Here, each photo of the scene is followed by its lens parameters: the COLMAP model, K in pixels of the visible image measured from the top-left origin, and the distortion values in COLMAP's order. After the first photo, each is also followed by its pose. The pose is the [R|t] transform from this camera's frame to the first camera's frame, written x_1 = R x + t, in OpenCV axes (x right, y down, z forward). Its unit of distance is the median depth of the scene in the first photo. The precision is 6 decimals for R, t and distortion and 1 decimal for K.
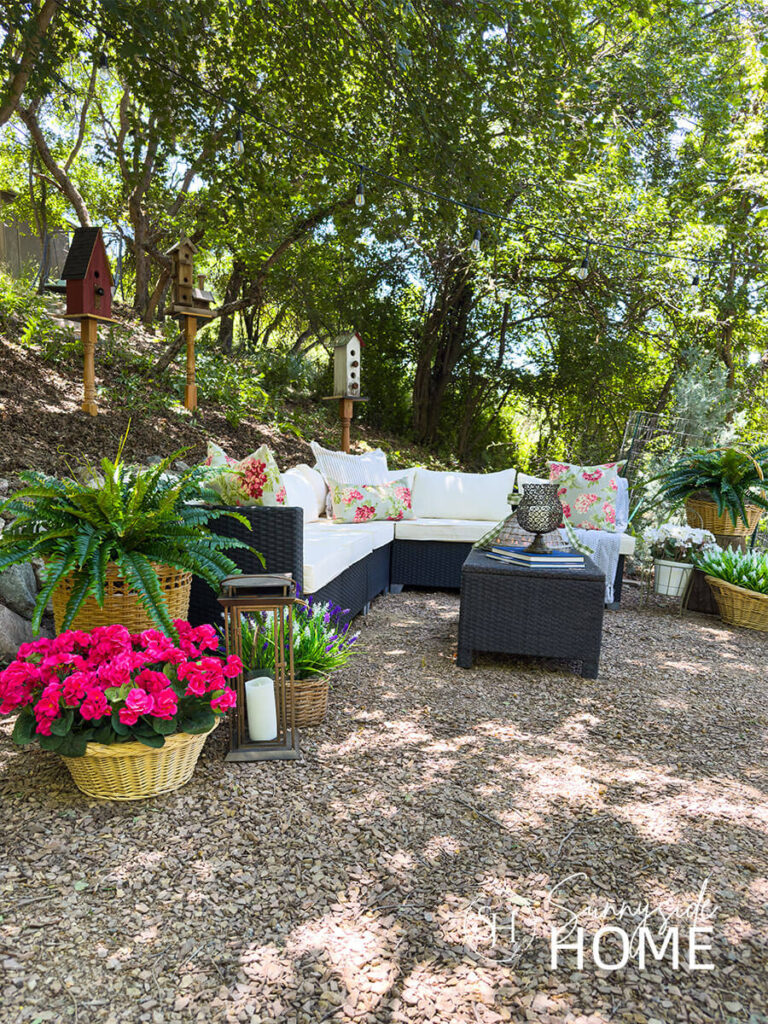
lens RADIAL K [[837.2, 0, 355.0], [0, 837.2, 565.9], [0, 0, 1]] dist [0.041508, -0.001301]
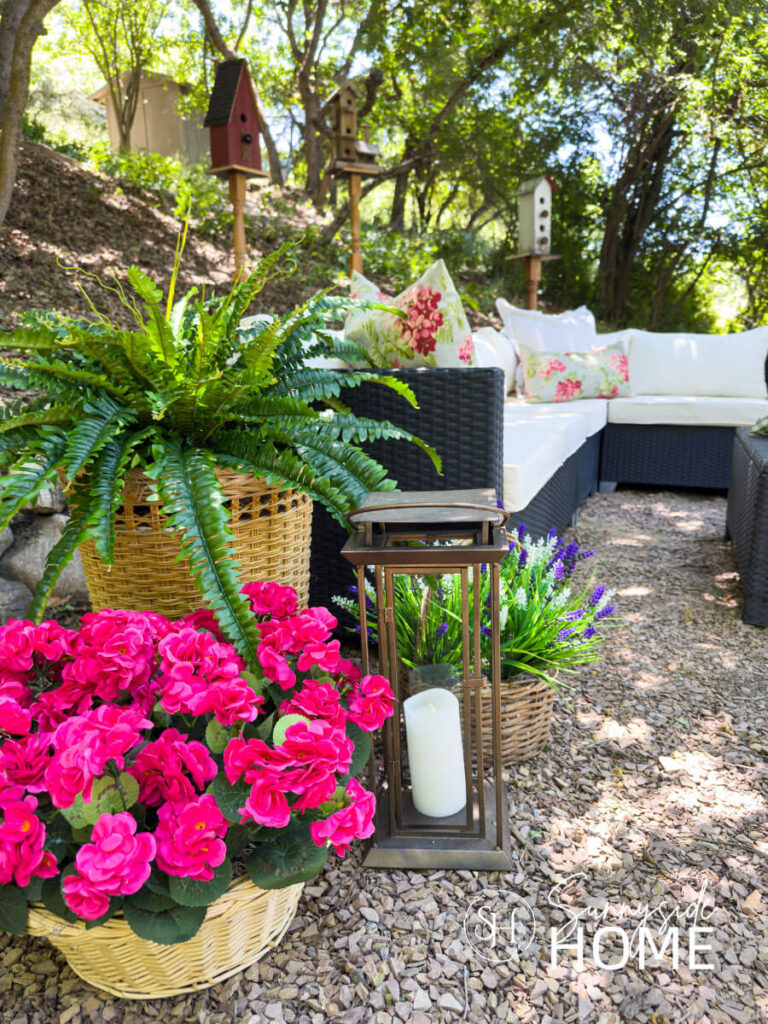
lens RADIAL K [[754.4, 0, 399.0], [0, 754.4, 514.4], [0, 0, 1]] dist [-0.002719, -0.000363]
pose [[0.987589, 0.006579, -0.156920, -0.032293], [0.006641, 0.996480, 0.083571, -0.007592], [0.156918, -0.083576, 0.984069, 0.287959]]
